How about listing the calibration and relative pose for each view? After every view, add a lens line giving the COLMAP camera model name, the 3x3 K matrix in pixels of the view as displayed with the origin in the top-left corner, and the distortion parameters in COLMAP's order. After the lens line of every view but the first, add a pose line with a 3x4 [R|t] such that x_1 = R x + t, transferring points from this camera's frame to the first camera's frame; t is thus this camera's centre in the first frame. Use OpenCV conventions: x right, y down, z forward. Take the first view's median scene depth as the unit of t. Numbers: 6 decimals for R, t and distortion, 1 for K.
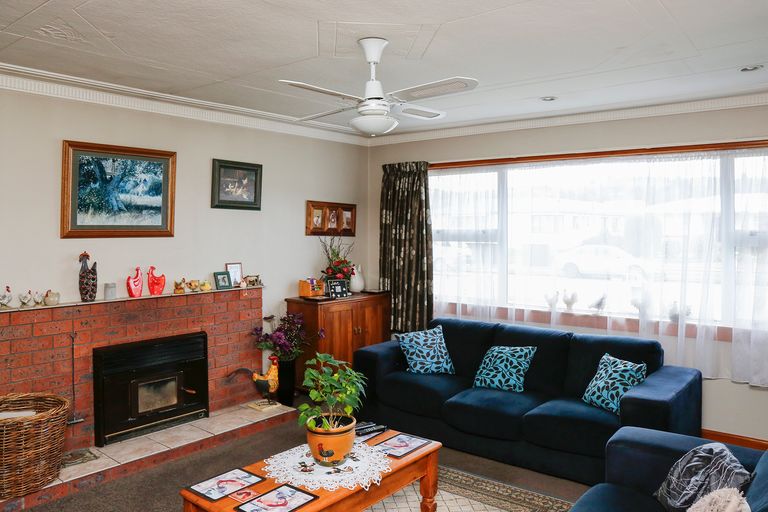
lens RADIAL K [[567.0, 0, 384.3], [0, 567.0, 229.8], [0, 0, 1]] dist [-0.006934, -0.002959]
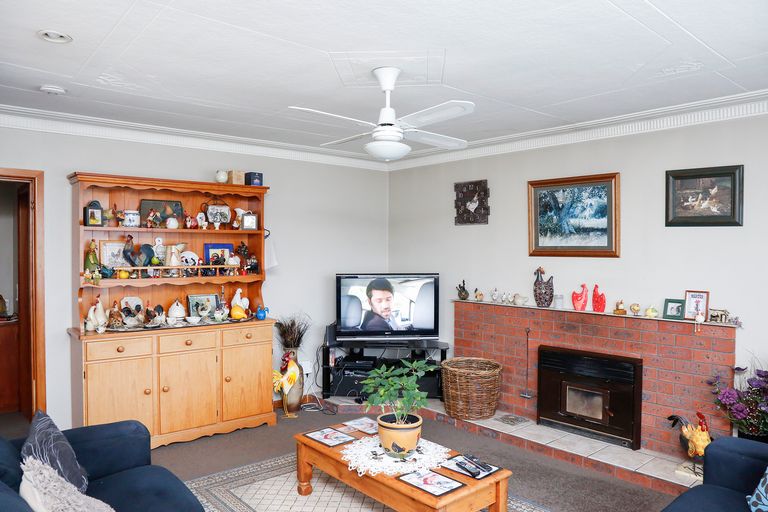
lens RADIAL K [[550.6, 0, 384.0], [0, 550.6, 256.0], [0, 0, 1]] dist [-0.073487, 0.000002]
pose [[-0.145906, 0.013467, -0.989207, 0.676881], [-0.006170, 0.999876, 0.014522, -0.001745], [0.989279, 0.008222, -0.145805, 0.774691]]
